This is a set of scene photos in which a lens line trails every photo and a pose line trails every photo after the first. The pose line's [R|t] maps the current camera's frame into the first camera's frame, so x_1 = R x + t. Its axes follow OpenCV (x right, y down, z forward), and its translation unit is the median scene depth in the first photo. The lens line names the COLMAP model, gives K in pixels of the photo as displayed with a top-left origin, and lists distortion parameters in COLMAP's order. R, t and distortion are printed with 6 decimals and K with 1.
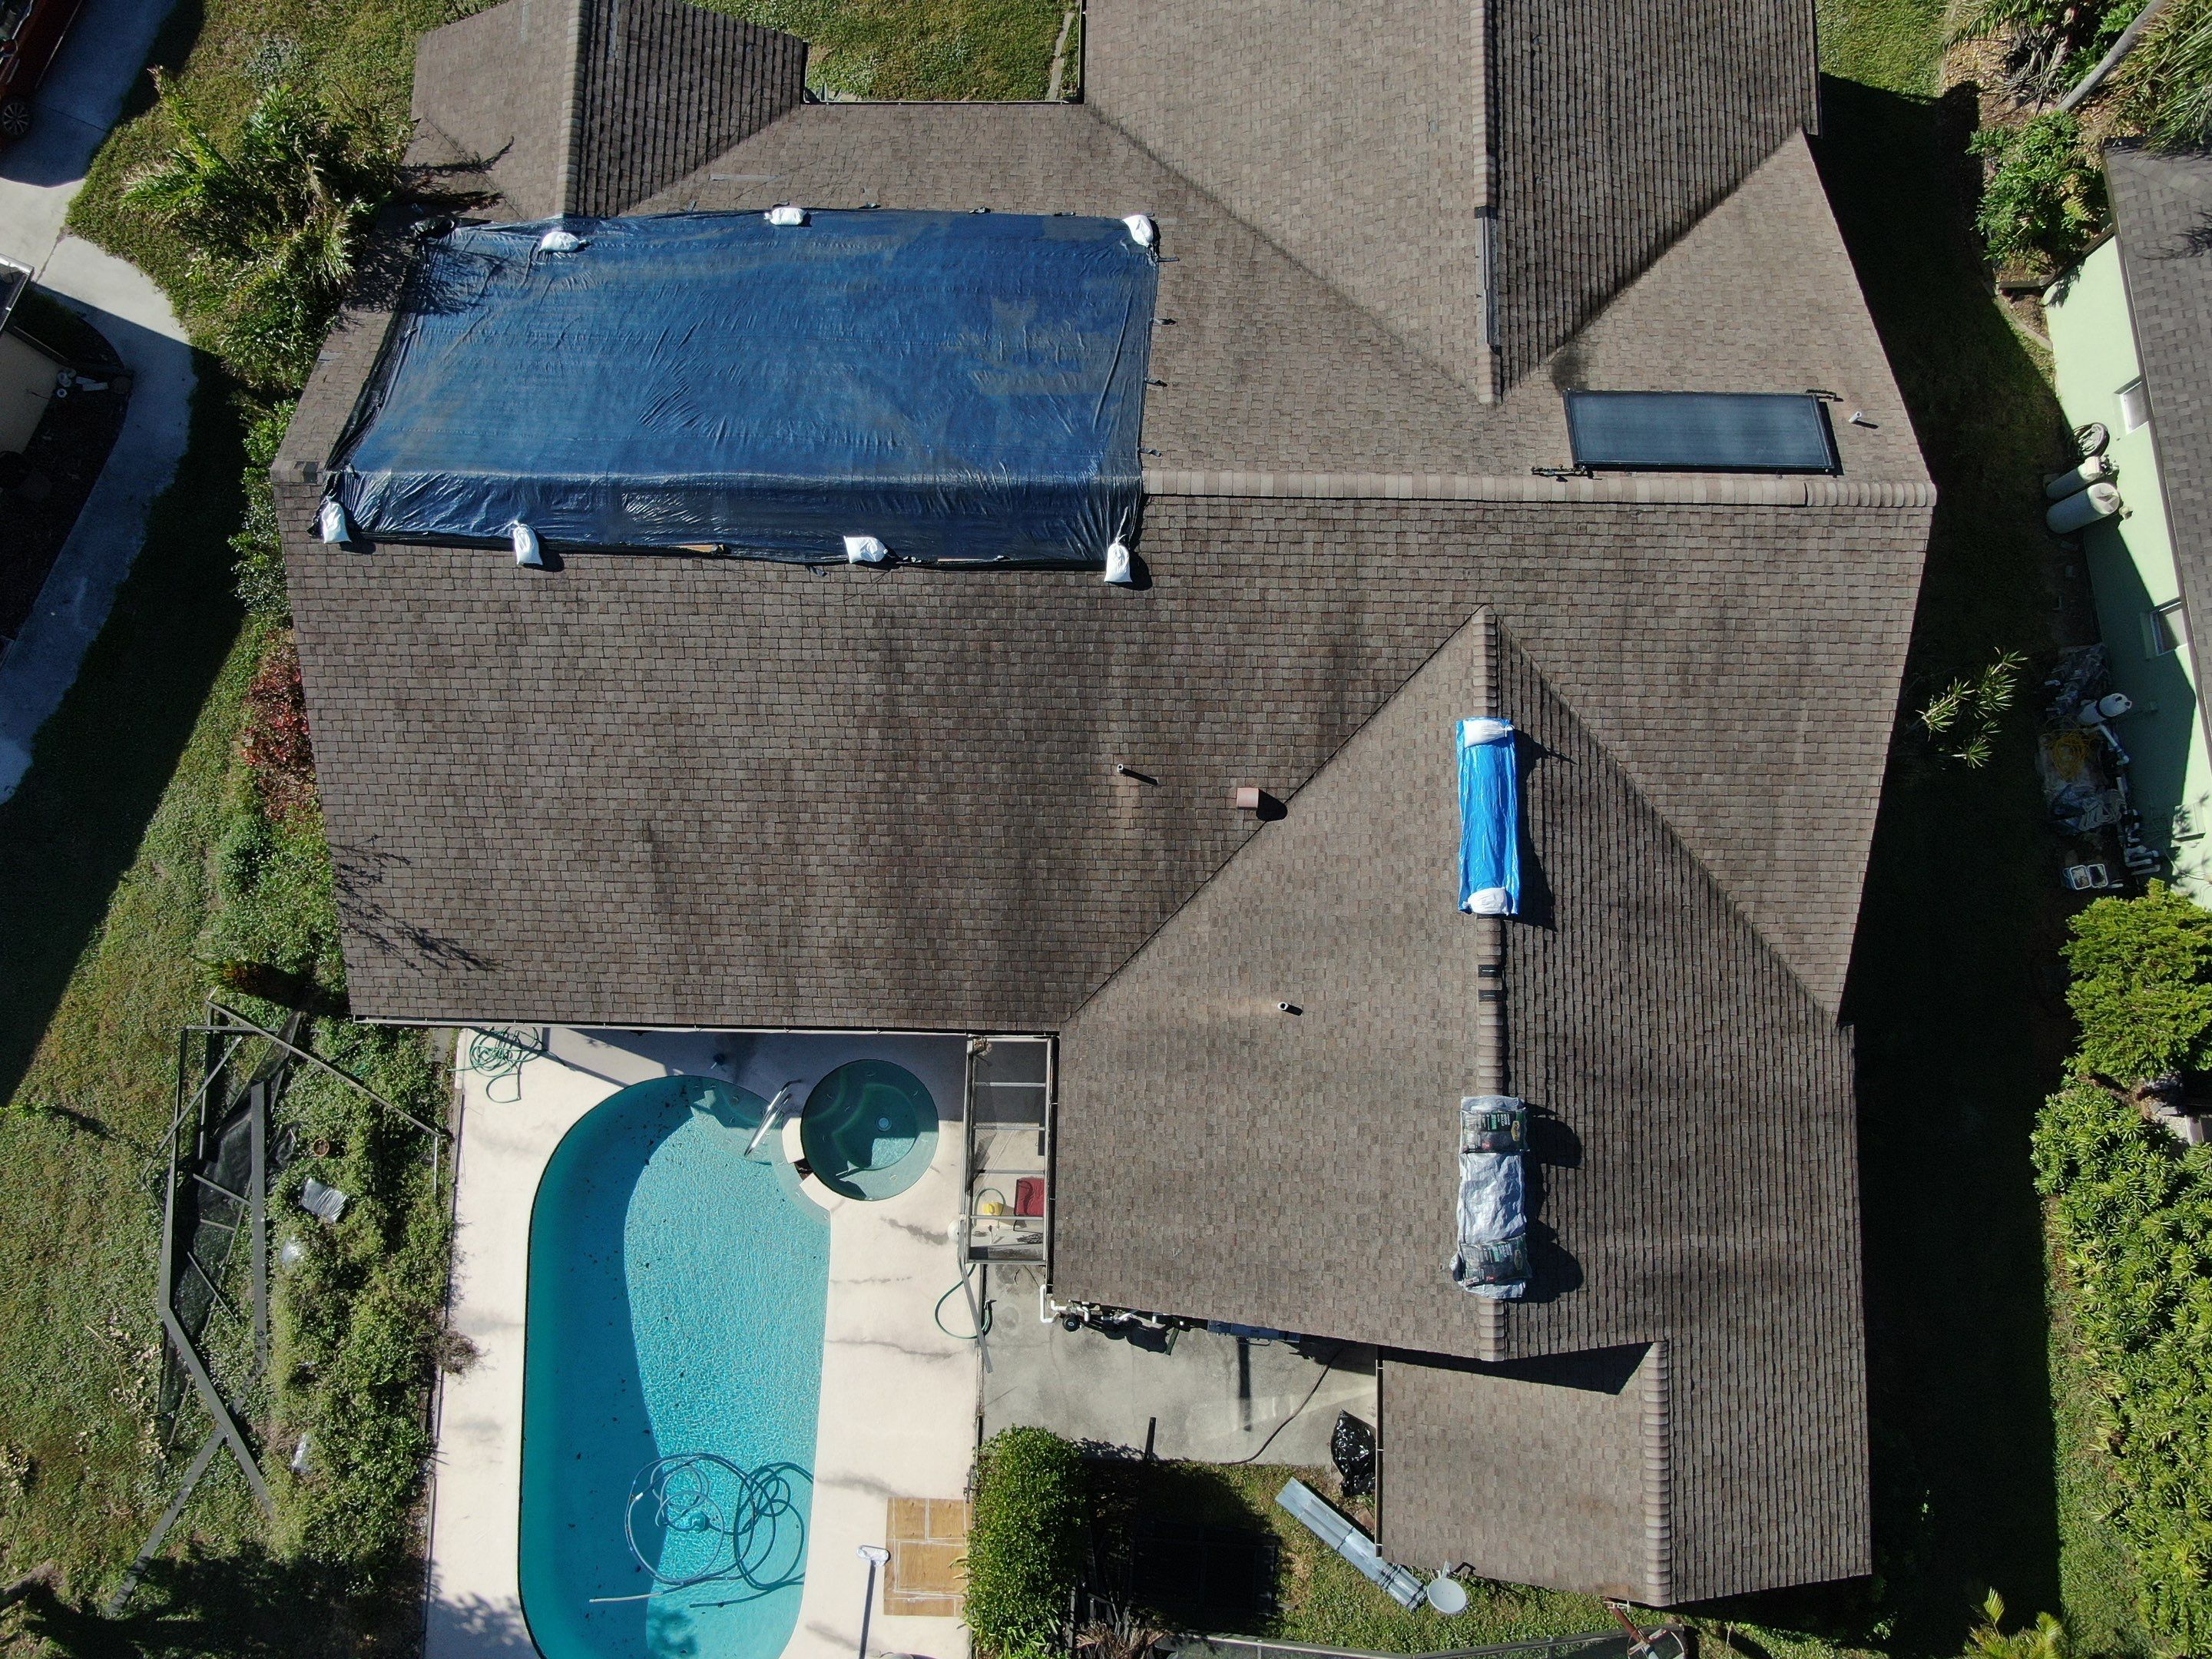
lens RADIAL K [[1585.5, 0, 1110.1], [0, 1585.5, 832.9], [0, 0, 1]] dist [-0.028460, 0.015099]
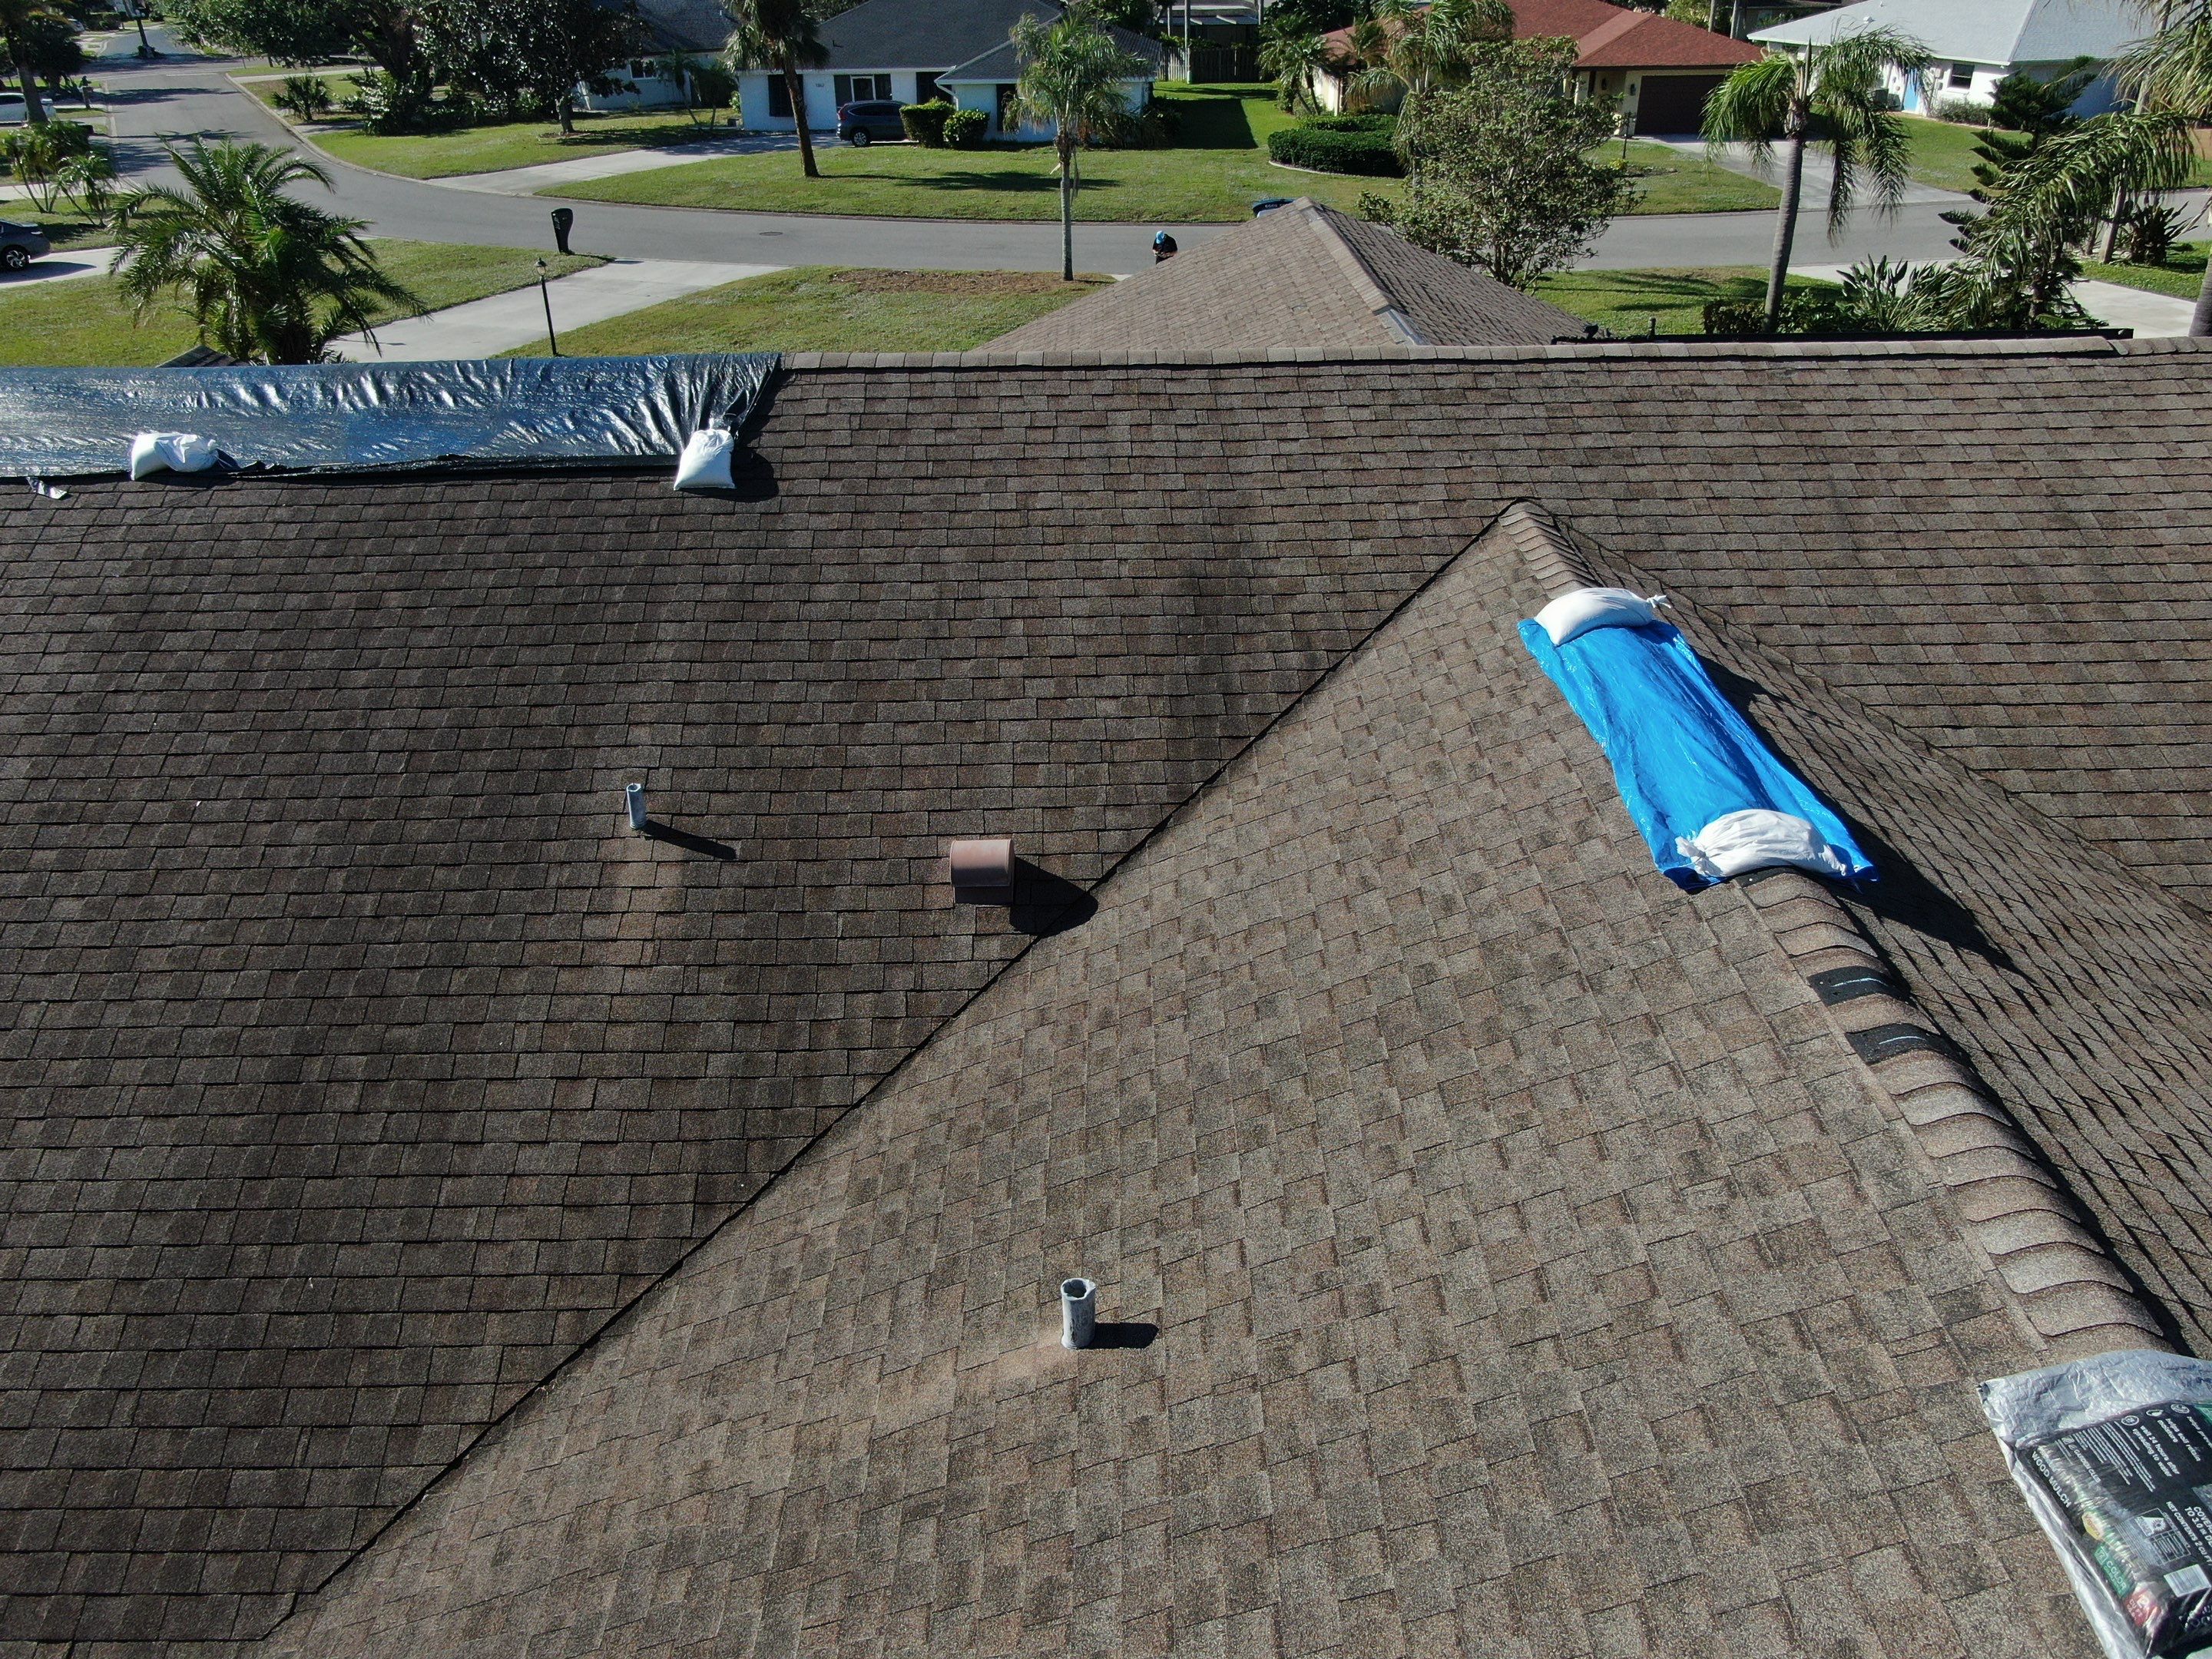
lens RADIAL K [[1588.5, 0, 1109.0], [0, 1588.5, 841.4], [0, 0, 1]] dist [-0.025662, 0.009203]
pose [[0.999743, -0.004161, 0.022276, 0.107580], [0.020231, 0.606748, -0.794636, 0.257715], [-0.010210, 0.794883, 0.606677, 0.784895]]
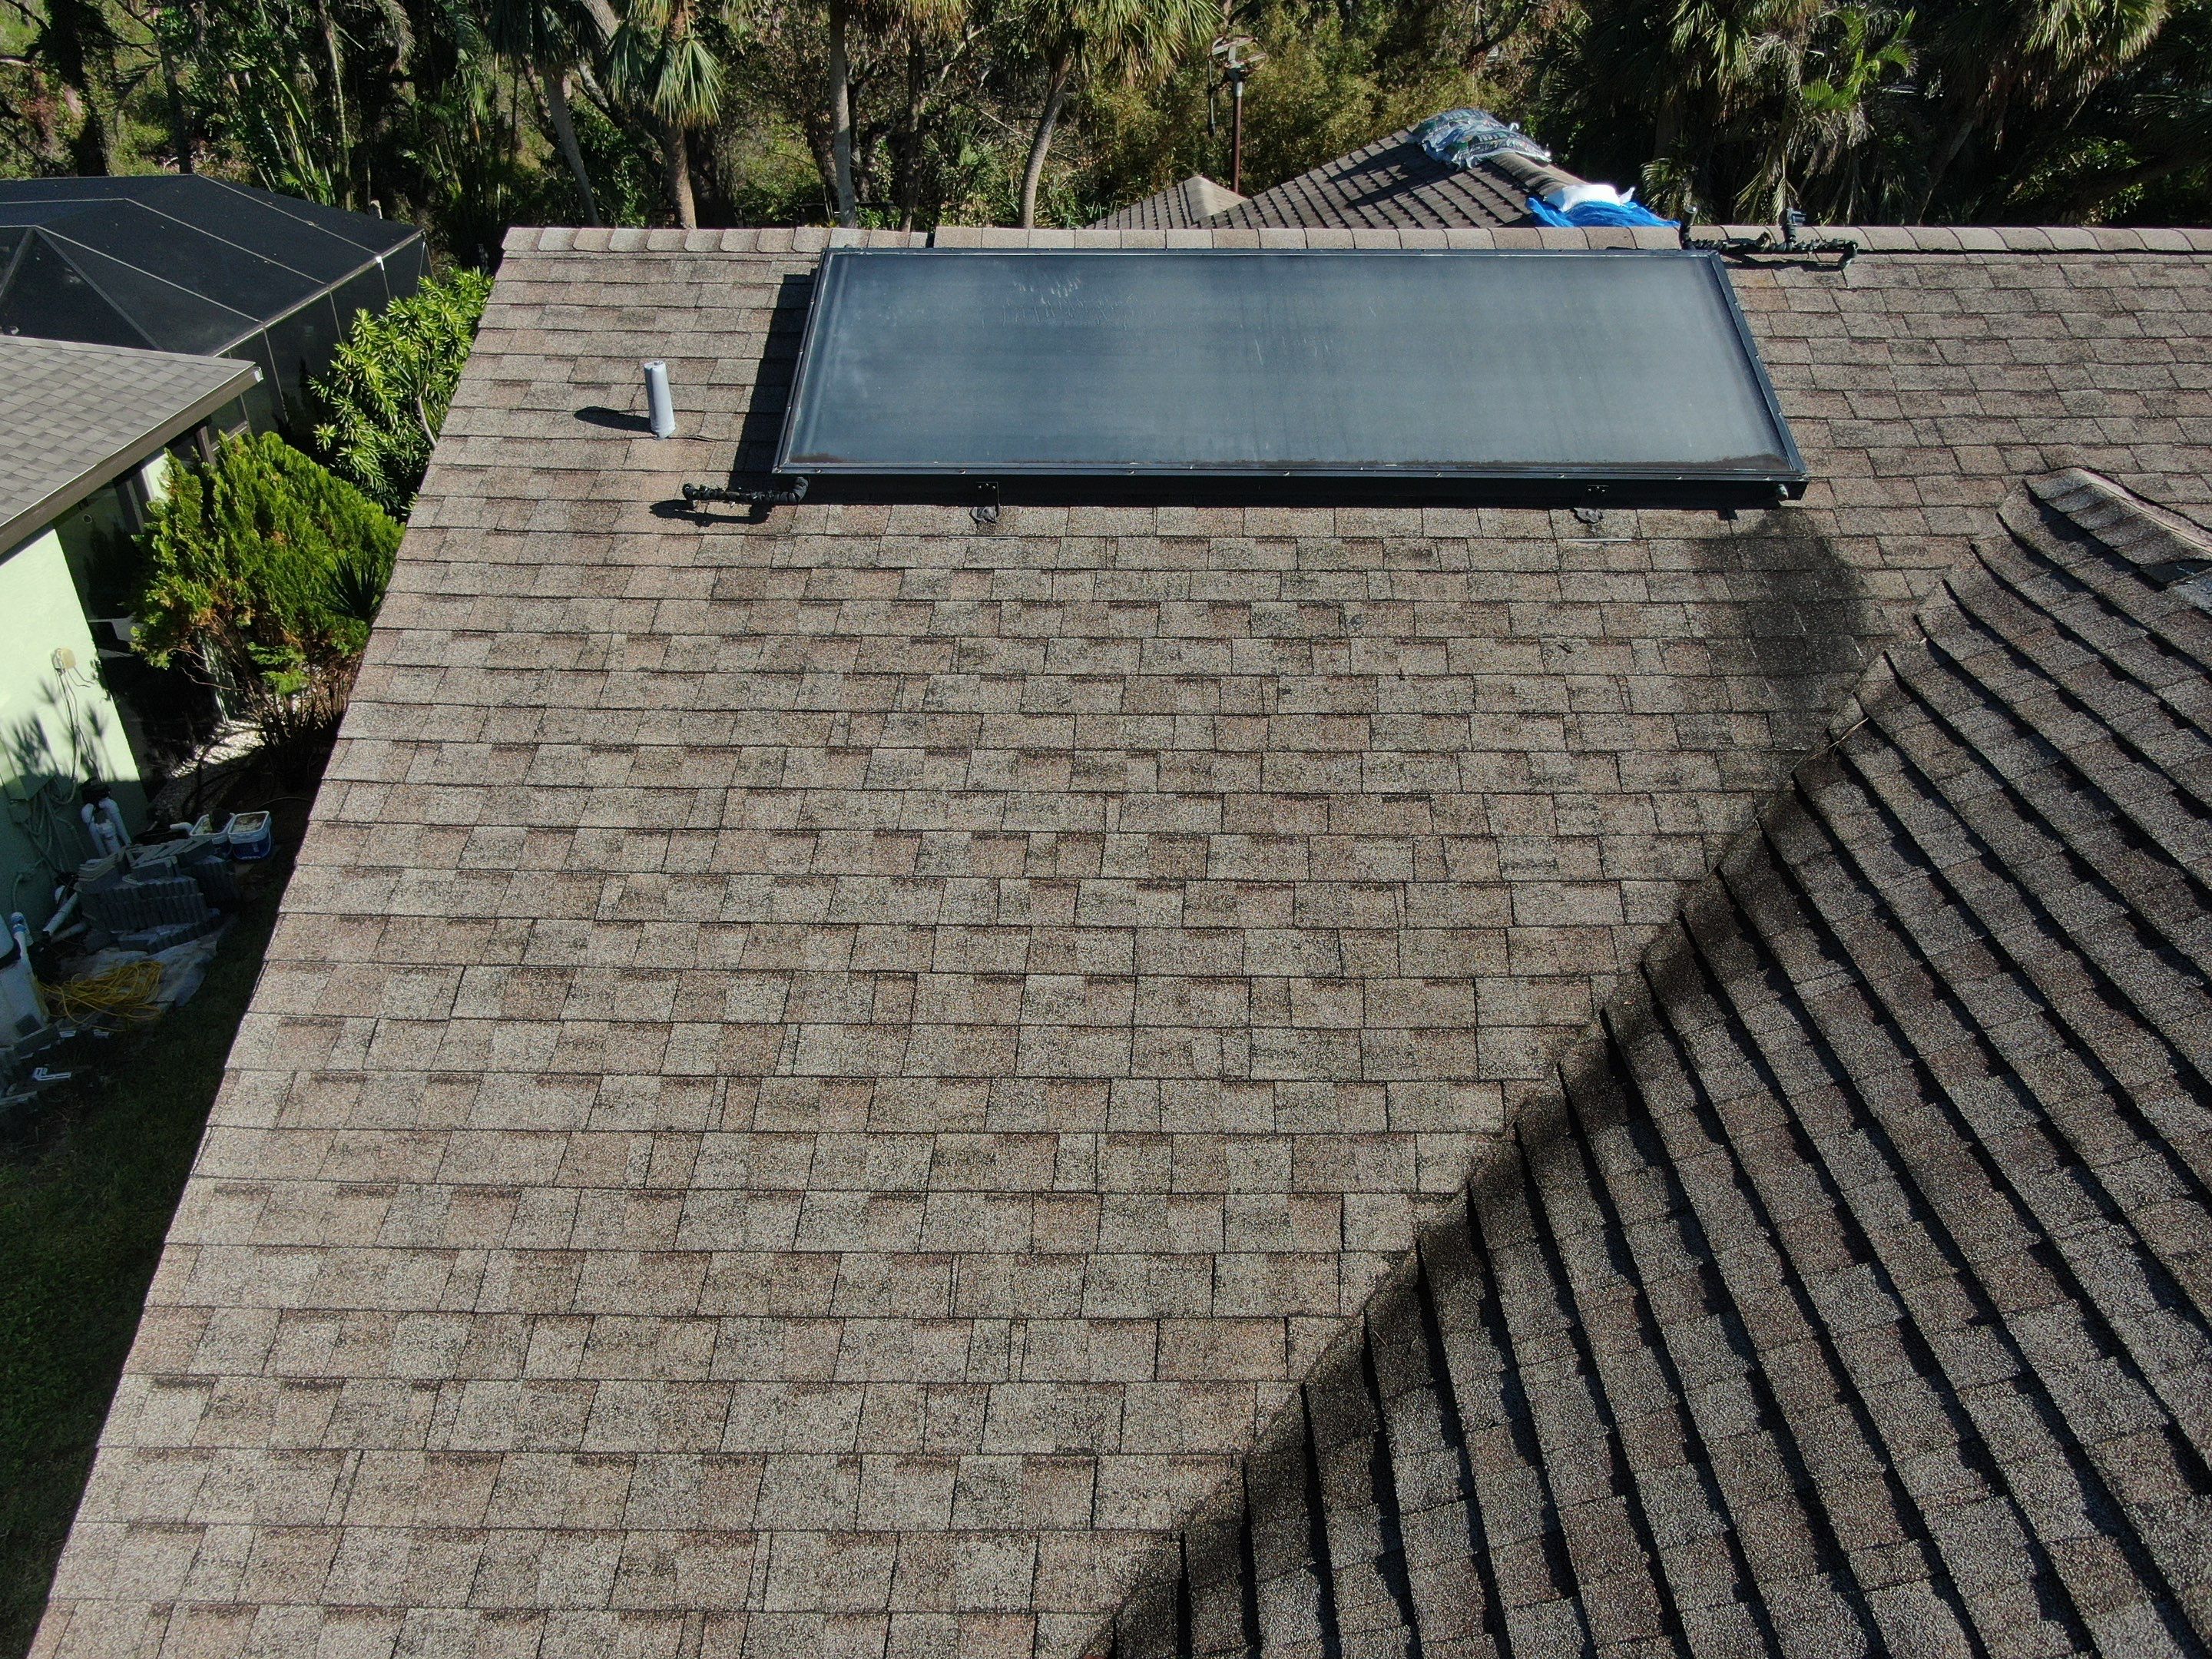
lens RADIAL K [[1589.0, 0, 1111.2], [0, 1589.0, 832.6], [0, 0, 1]] dist [-0.030267, 0.015309]
pose [[-0.999482, 0.032162, 0.000766, 0.390953], [-0.011619, -0.383073, 0.923645, -0.514828], [0.030000, 0.923158, 0.383249, 0.941705]]
